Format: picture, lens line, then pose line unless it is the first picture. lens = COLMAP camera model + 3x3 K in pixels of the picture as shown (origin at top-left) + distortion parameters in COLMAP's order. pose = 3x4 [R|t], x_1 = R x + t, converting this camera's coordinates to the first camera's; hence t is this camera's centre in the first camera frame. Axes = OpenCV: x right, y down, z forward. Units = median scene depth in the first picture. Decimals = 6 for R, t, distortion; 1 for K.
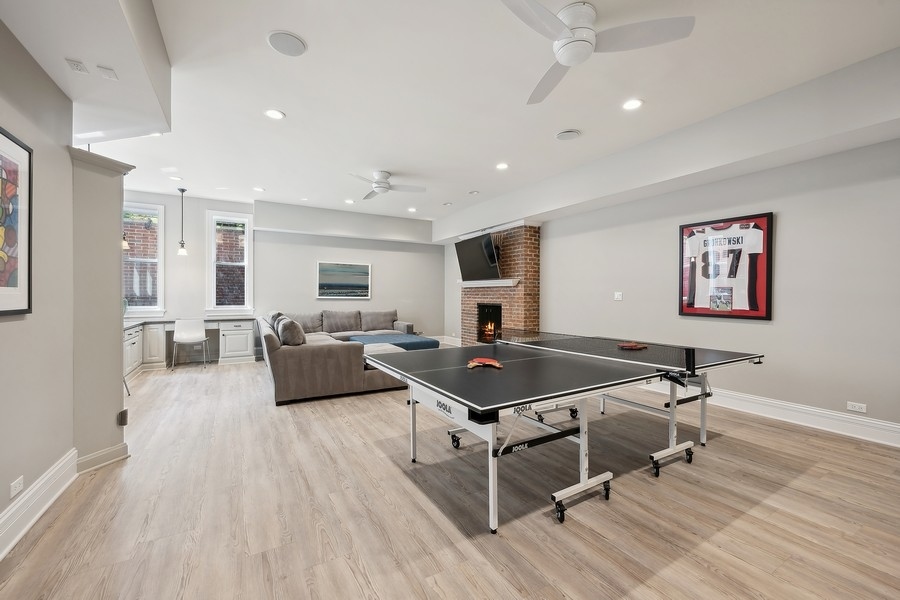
lens RADIAL K [[357.0, 0, 448.3], [0, 357.0, 295.9], [0, 0, 1]] dist [-0.000298, -0.000030]
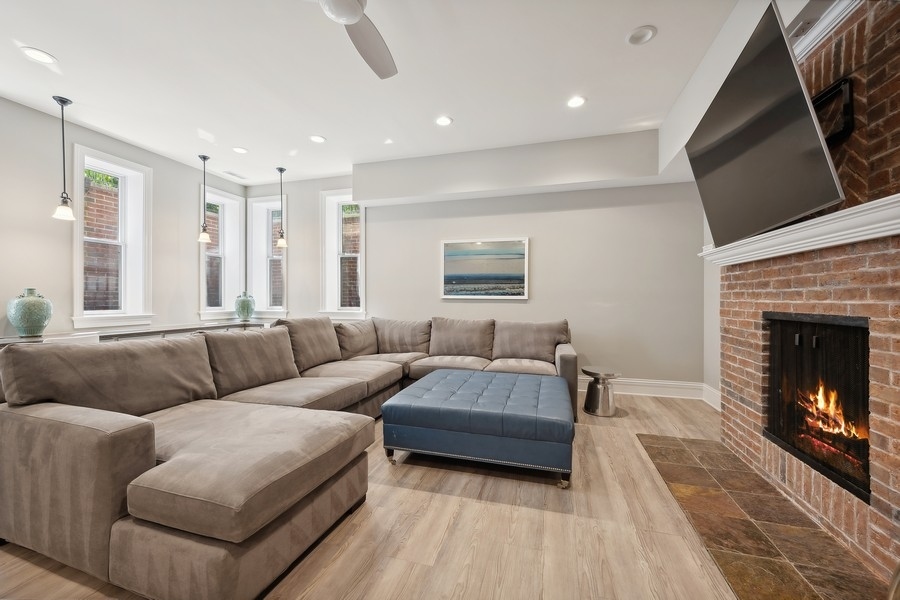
lens RADIAL K [[357.0, 0, 448.3], [0, 357.0, 295.9], [0, 0, 1]] dist [-0.000298, -0.000030]
pose [[0.685155, -0.007254, -0.728361, 0.113941], [0.000085, 0.999951, -0.009879, 0.008857], [0.728397, 0.006706, 0.685122, 0.561889]]
